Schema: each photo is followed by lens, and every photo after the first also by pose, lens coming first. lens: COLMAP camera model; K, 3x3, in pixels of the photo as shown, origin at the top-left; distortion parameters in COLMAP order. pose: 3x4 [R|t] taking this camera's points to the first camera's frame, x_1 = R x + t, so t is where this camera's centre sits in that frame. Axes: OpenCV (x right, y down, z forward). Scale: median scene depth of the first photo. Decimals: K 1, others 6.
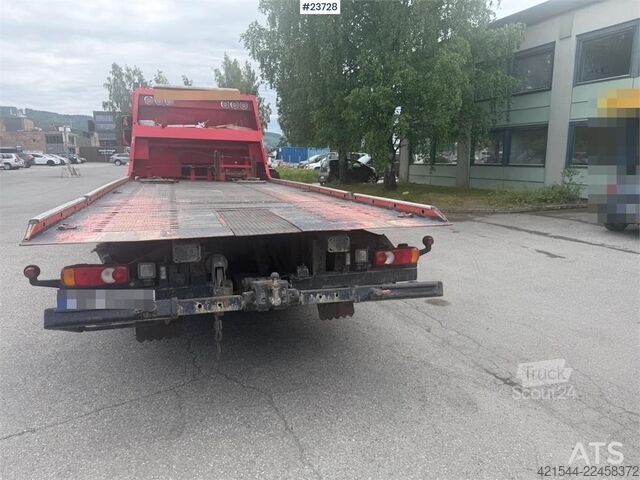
lens RADIAL K [[458.9, 0, 320.4], [0, 458.9, 238.8], [0, 0, 1]] dist [0.076132, -0.117508]
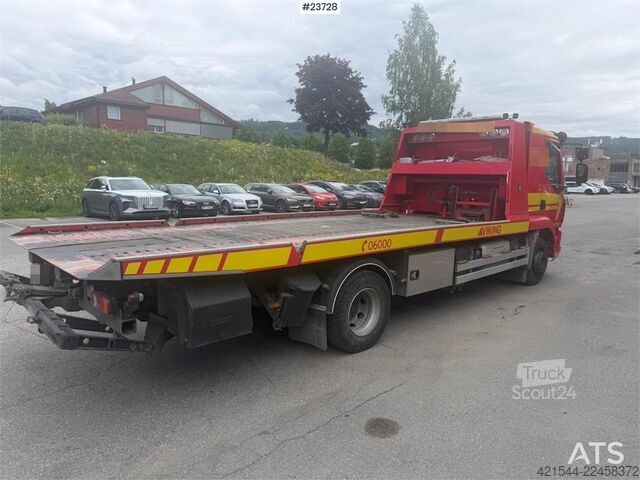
lens RADIAL K [[453.6, 0, 321.8], [0, 453.6, 243.4], [0, 0, 1]] dist [0.073511, -0.112599]
pose [[0.400989, 0.123874, -0.907669, 0.481986], [-0.165536, 0.984303, 0.061202, -0.088284], [0.901003, 0.125710, 0.415200, 0.389393]]
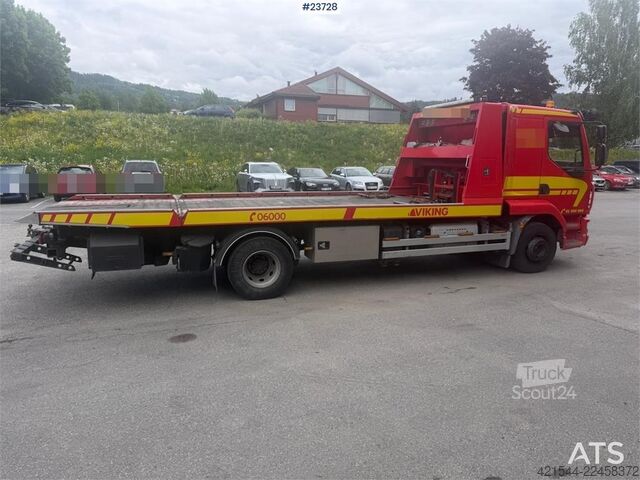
lens RADIAL K [[453.6, 0, 321.8], [0, 453.6, 243.4], [0, 0, 1]] dist [0.073511, -0.112599]
pose [[-0.014227, 0.170367, -0.985278, 0.698280], [-0.175157, 0.969716, 0.170206, -0.156552], [0.984438, 0.175000, 0.016045, 0.753995]]
